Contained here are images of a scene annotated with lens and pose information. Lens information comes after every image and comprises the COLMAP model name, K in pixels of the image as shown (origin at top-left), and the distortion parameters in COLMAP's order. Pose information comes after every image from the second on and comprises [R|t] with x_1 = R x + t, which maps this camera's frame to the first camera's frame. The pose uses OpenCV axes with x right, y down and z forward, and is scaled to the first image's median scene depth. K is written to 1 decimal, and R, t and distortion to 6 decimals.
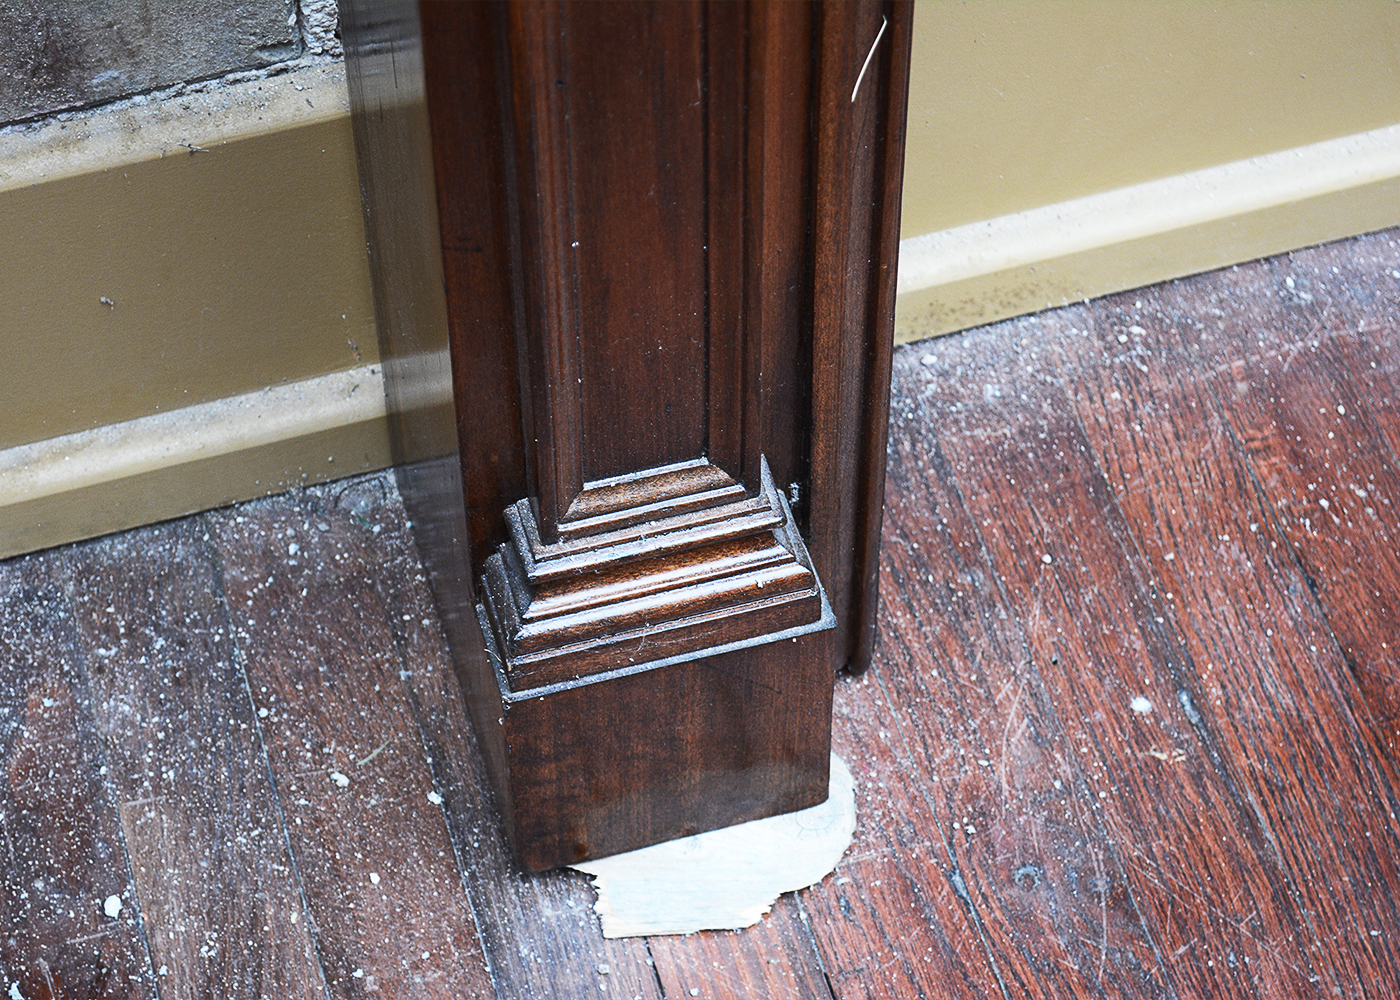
lens RADIAL K [[3340.9, 0, 700.0], [0, 3340.9, 500.0], [0, 0, 1]] dist [0.050092, -0.013269]
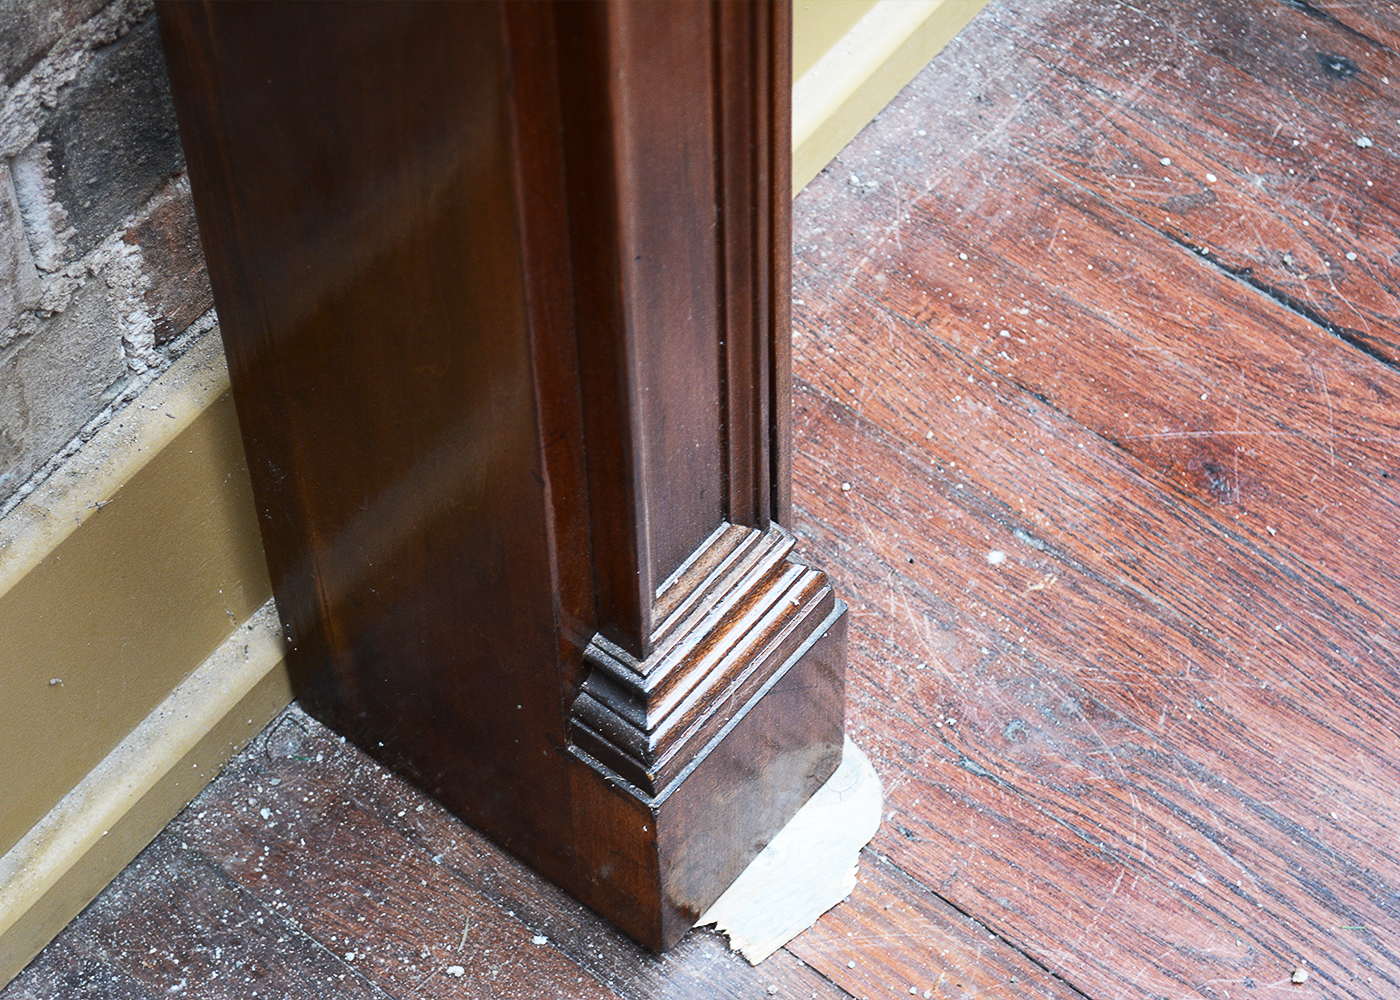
lens RADIAL K [[3340.9, 0, 700.0], [0, 3340.9, 500.0], [0, 0, 1]] dist [0.050092, -0.013269]
pose [[0.818968, -0.466479, 0.334199, -0.323880], [0.462813, 0.881251, 0.095920, -0.112426], [-0.339258, 0.076116, 0.937609, -0.034282]]
